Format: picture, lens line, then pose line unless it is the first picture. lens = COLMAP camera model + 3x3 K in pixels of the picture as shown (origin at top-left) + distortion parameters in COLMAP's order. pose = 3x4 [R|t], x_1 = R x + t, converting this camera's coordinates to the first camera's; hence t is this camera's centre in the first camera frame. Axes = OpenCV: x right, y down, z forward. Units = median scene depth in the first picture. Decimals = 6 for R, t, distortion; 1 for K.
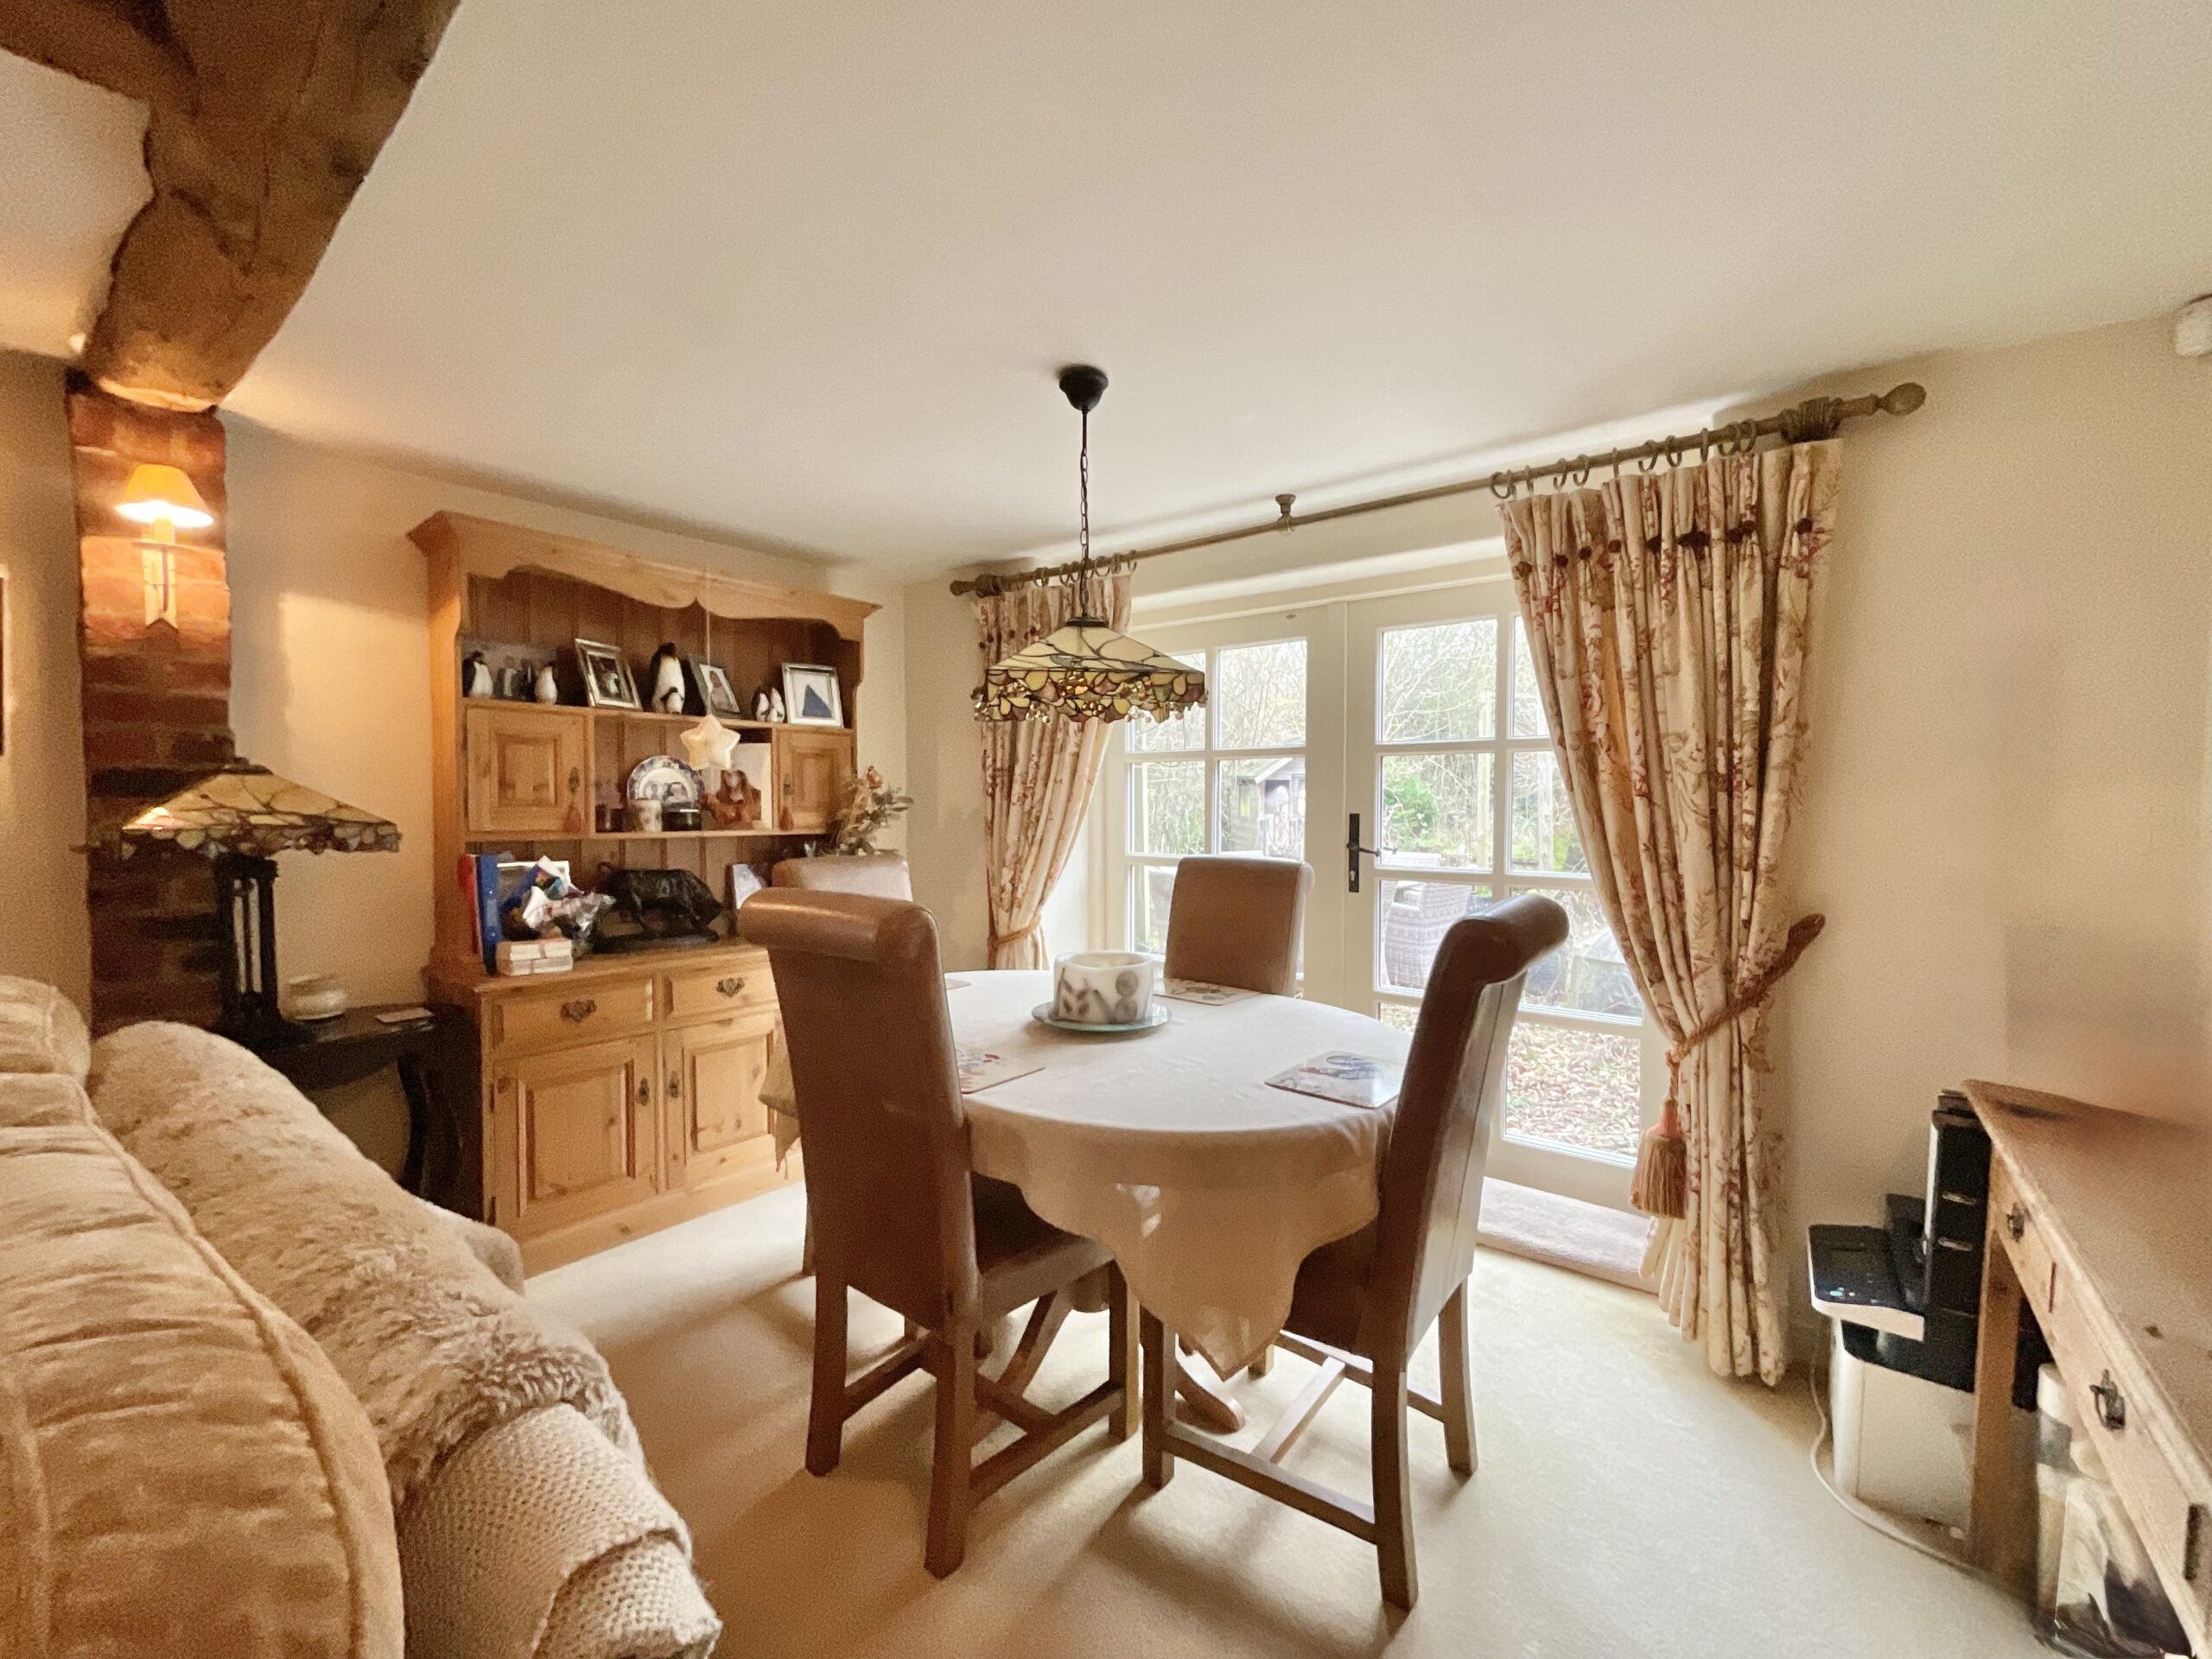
lens RADIAL K [[890.2, 0, 1116.1], [0, 890.2, 828.3], [0, 0, 1]] dist [0.000073, 0.000870]
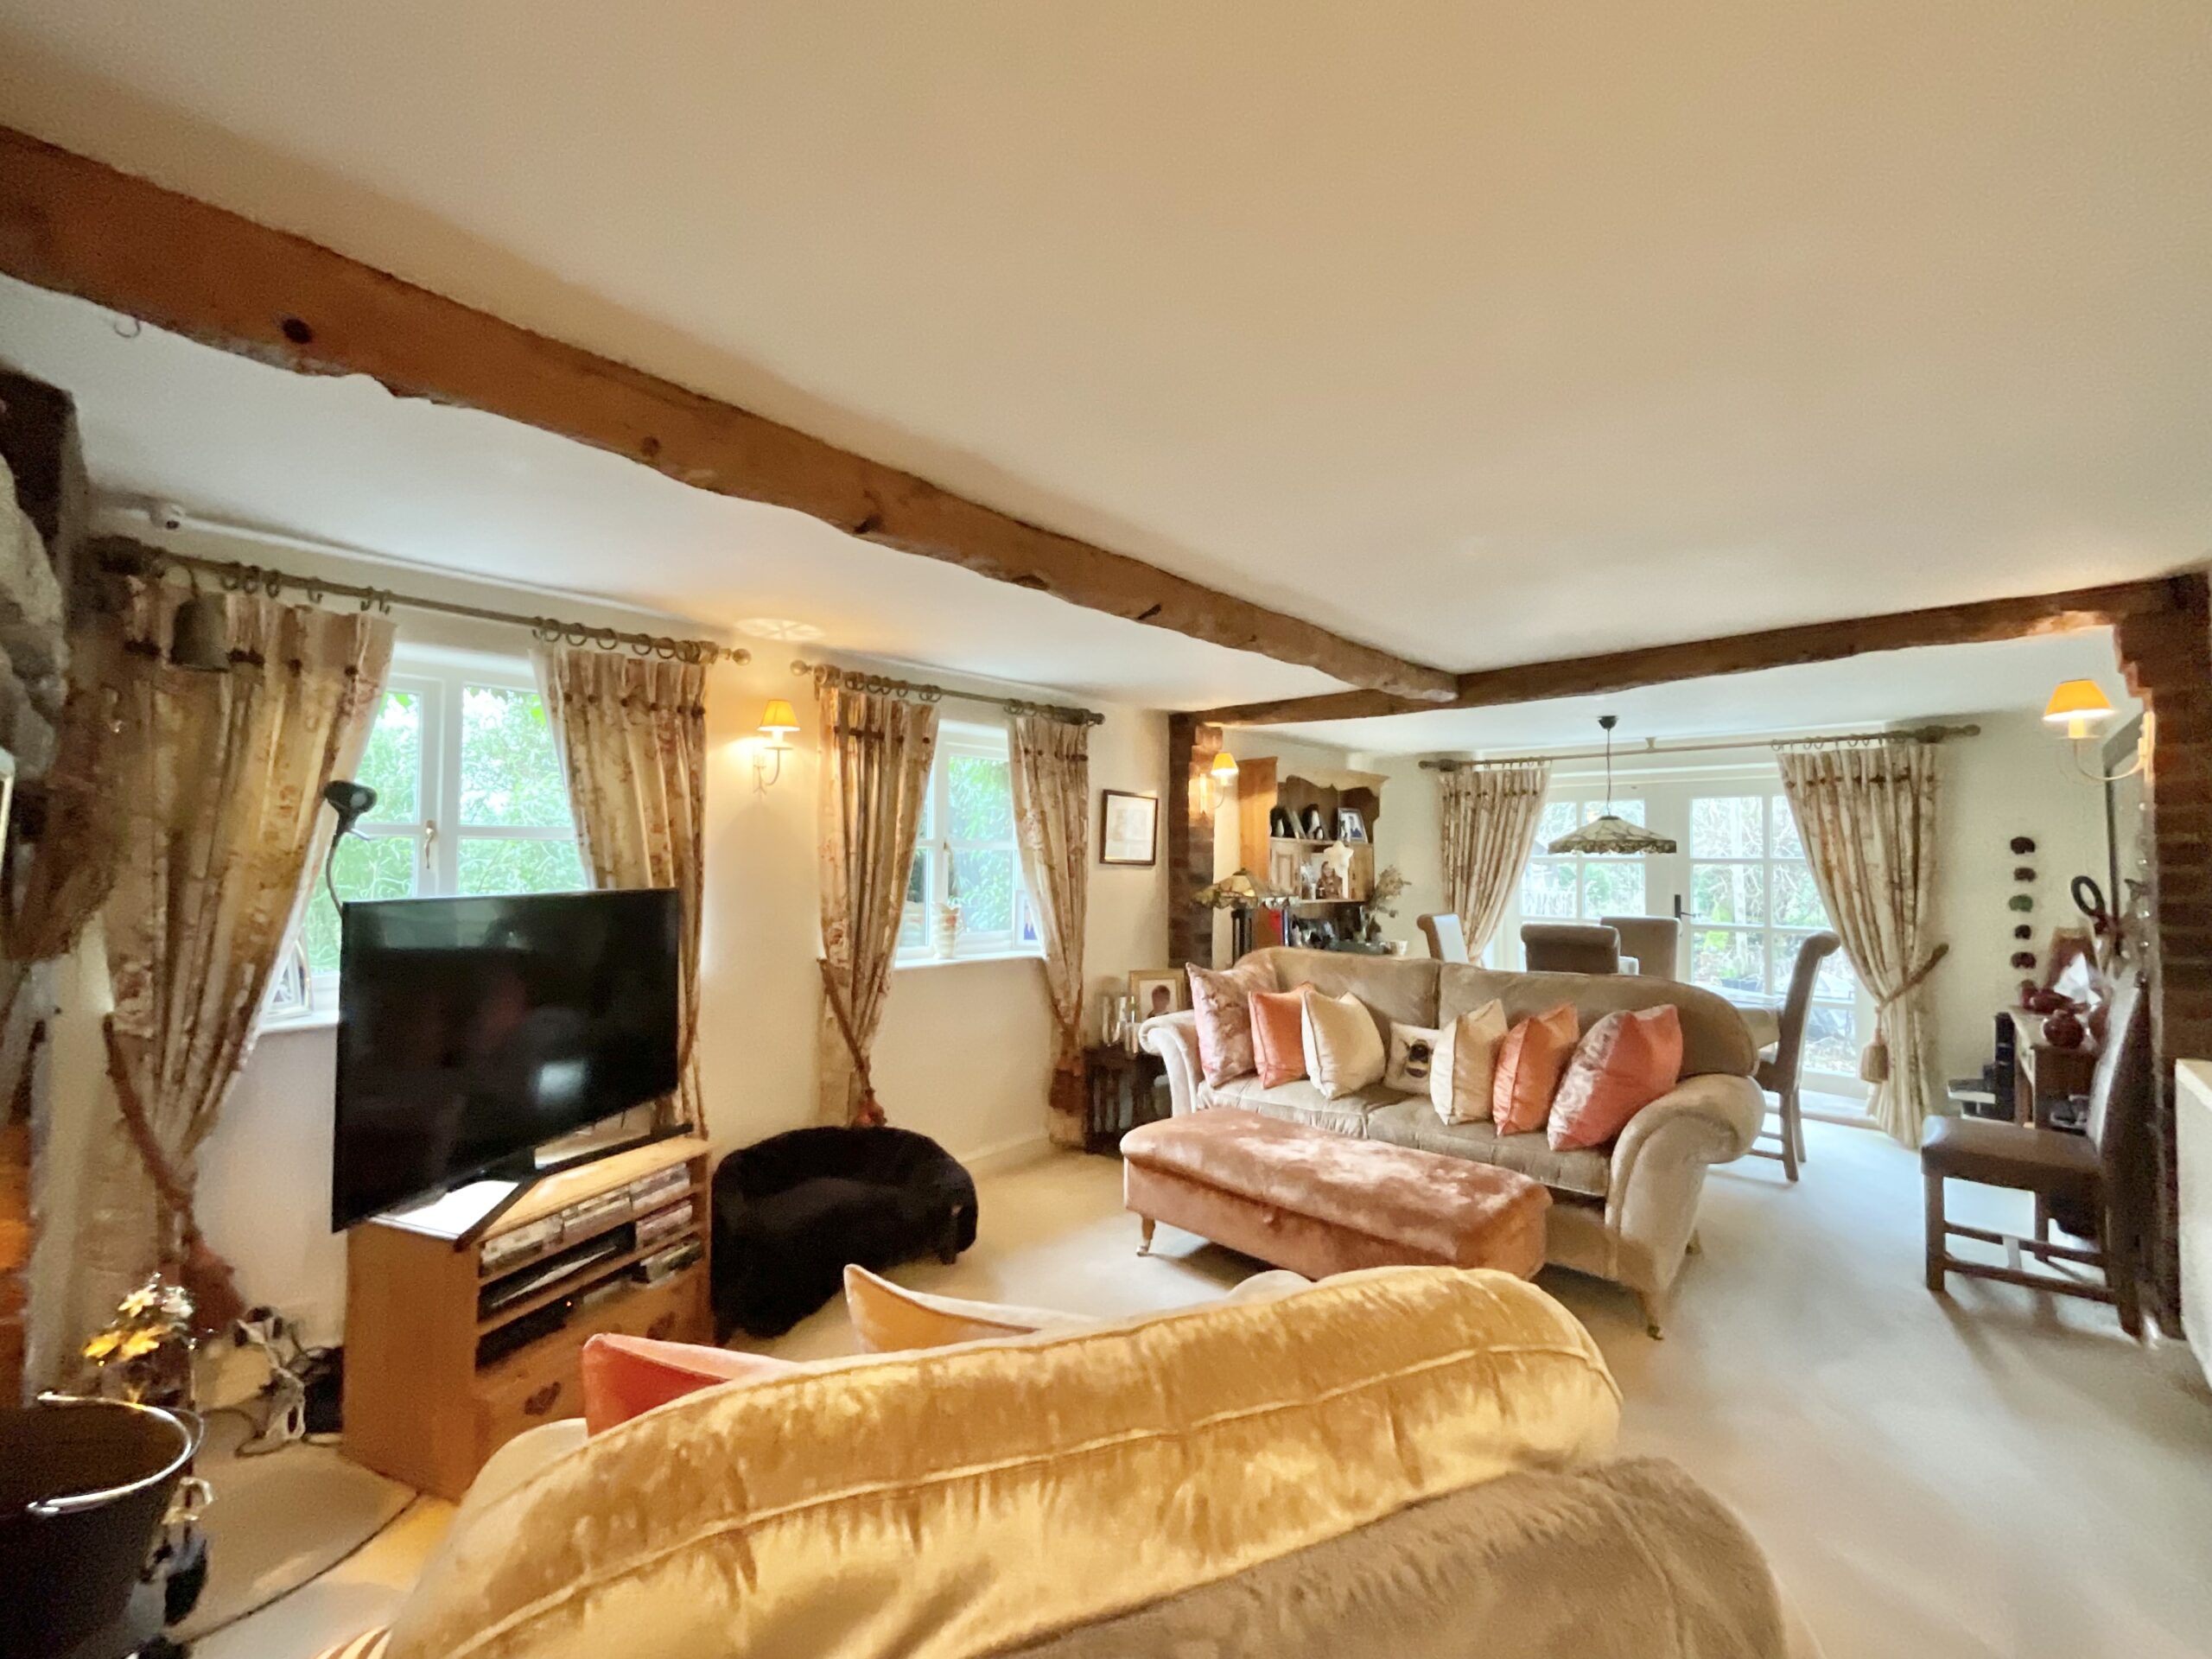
lens RADIAL K [[890.2, 0, 1099.3], [0, 890.2, 824.9], [0, 0, 1]] dist [0.000073, 0.000870]
pose [[0.993877, 0.004491, -0.110405, -1.078742], [-0.012413, 0.997387, -0.071171, -0.019334], [0.109797, 0.072106, 0.991335, -1.470010]]
